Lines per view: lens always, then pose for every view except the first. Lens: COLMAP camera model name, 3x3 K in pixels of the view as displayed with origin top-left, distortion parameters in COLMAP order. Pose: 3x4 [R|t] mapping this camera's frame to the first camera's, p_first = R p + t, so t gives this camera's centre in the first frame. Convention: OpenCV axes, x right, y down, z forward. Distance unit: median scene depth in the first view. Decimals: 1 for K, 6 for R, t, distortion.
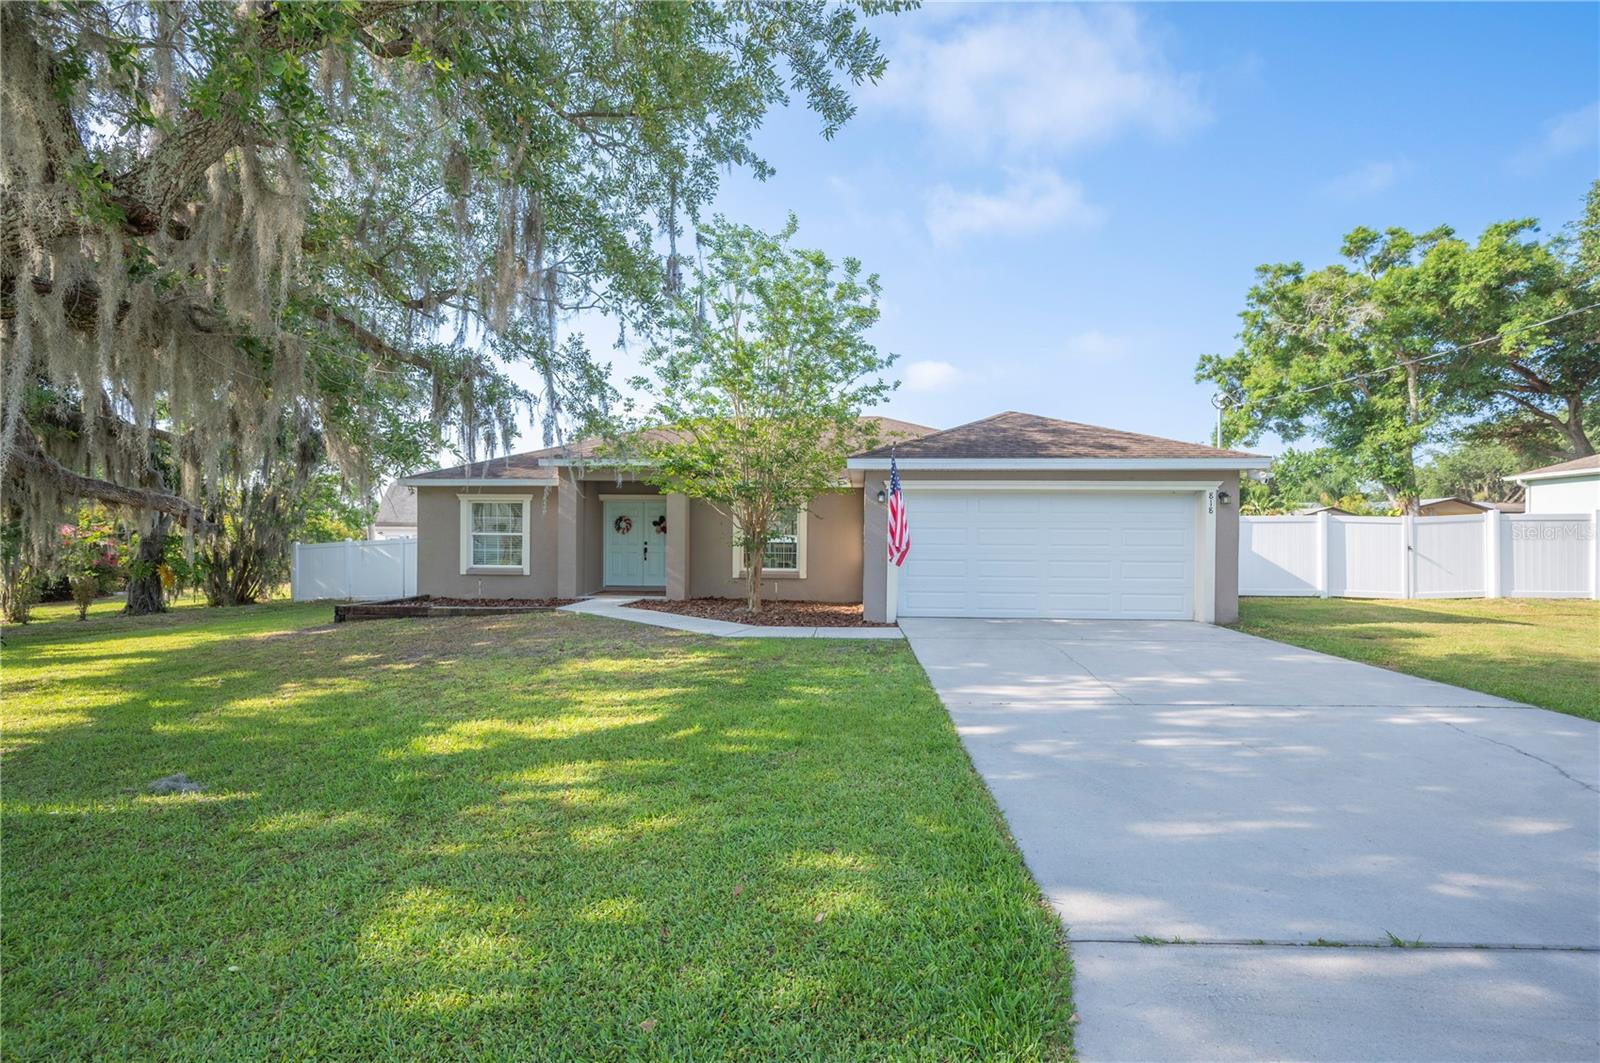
lens RADIAL K [[704.7, 0, 800.0], [0, 704.7, 531.5], [0, 0, 1]] dist [-0.002879, -0.000587]
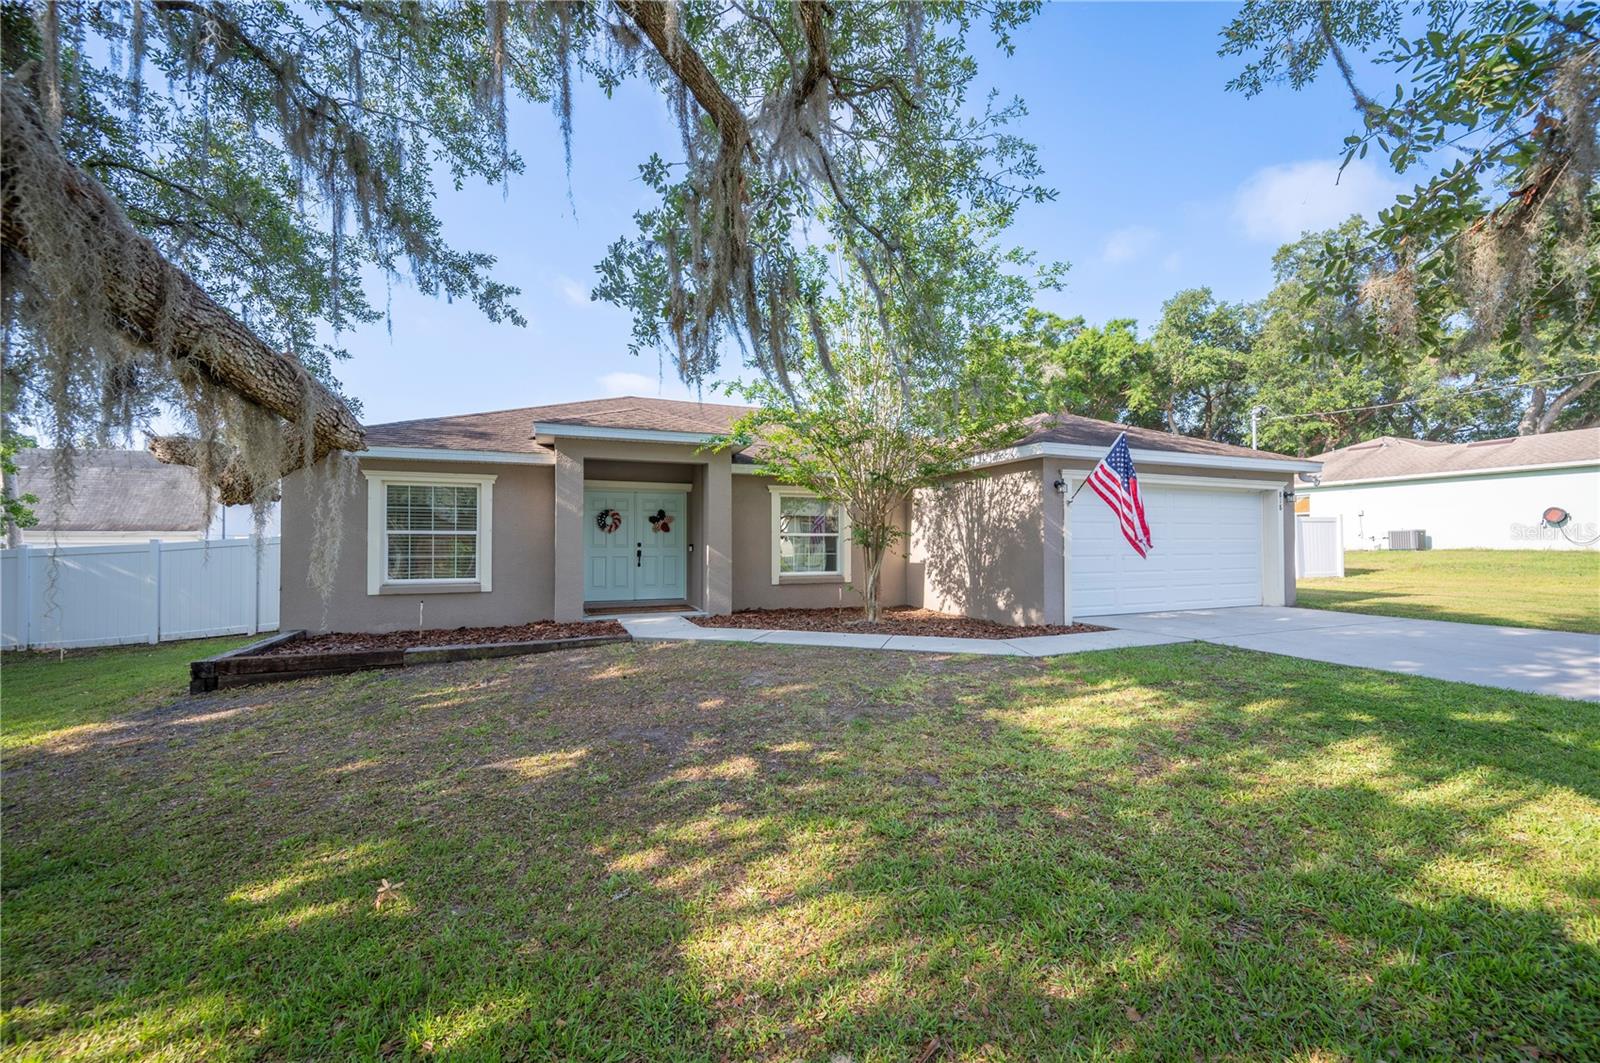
lens RADIAL K [[646.6, 0, 802.8], [0, 646.6, 537.5], [0, 0, 1]] dist [-0.000110, -0.000224]
pose [[0.887740, -0.003087, 0.460334, -0.402891], [0.005817, 0.999973, -0.004512, 0.013238], [-0.460308, 0.006683, 0.887734, 0.293204]]
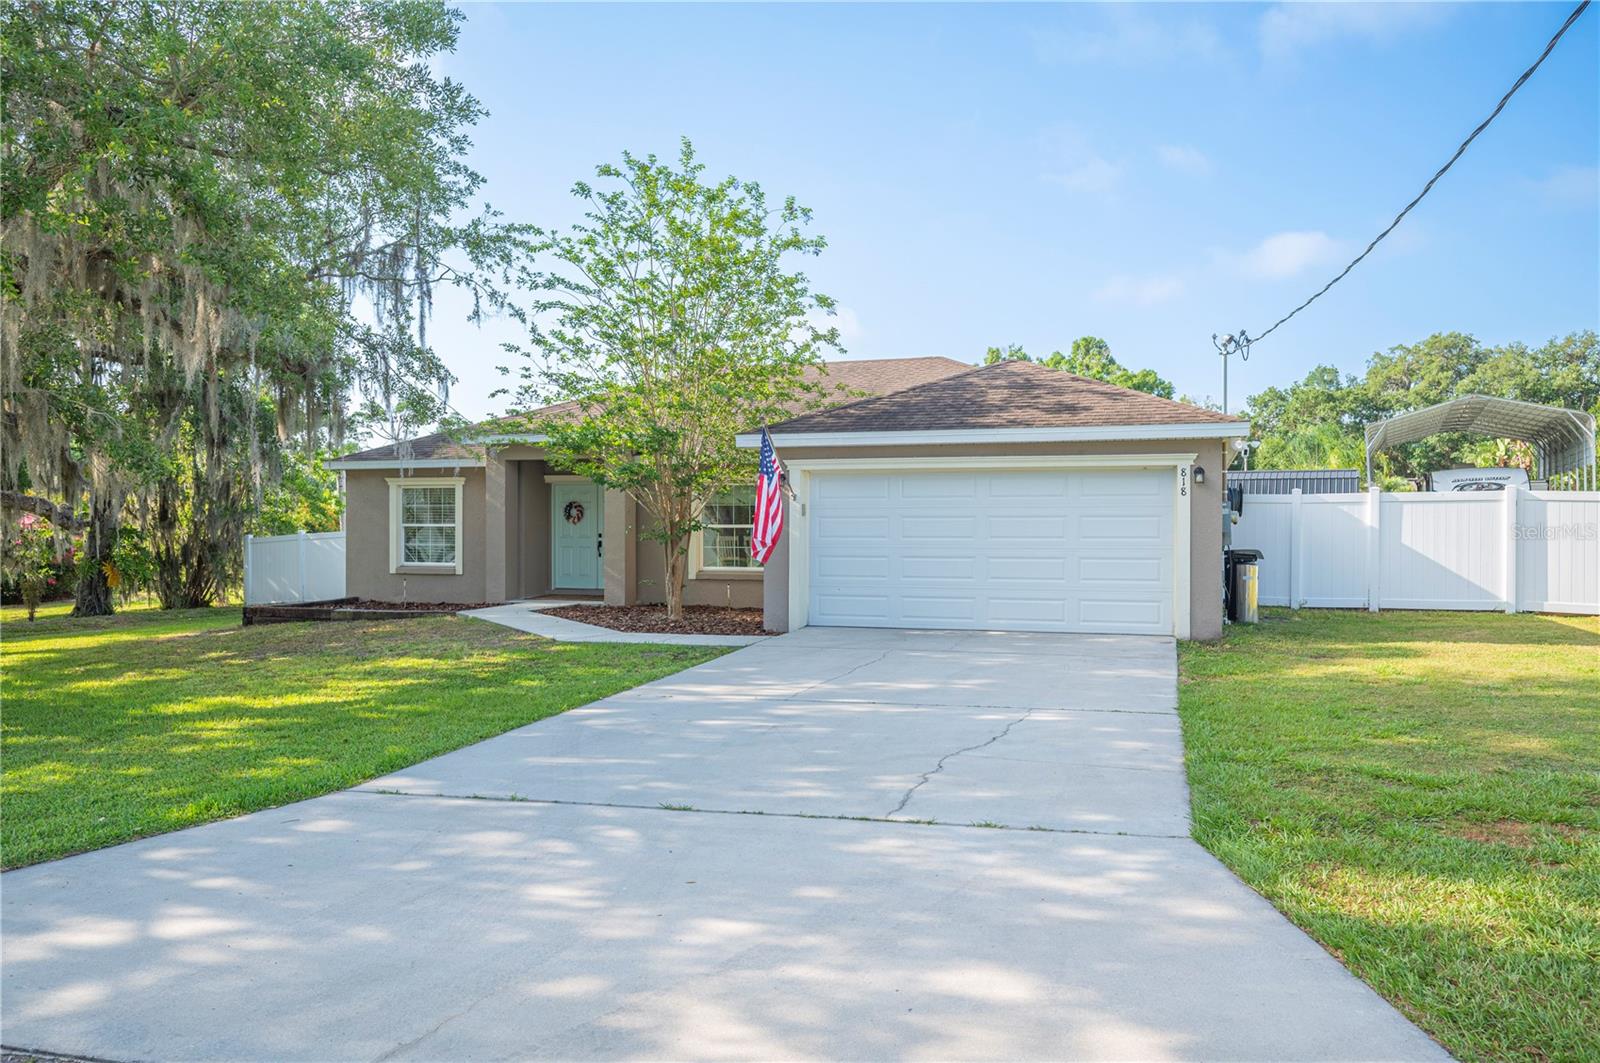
lens RADIAL K [[1139.3, 0, 806.8], [0, 1139.3, 510.0], [0, 0, 1]] dist [0.001959, 0.002325]
pose [[0.970704, -0.008975, -0.240110, 0.332096], [0.008421, 0.999959, -0.003334, -0.006201], [0.240130, 0.001215, 0.970740, -0.206463]]
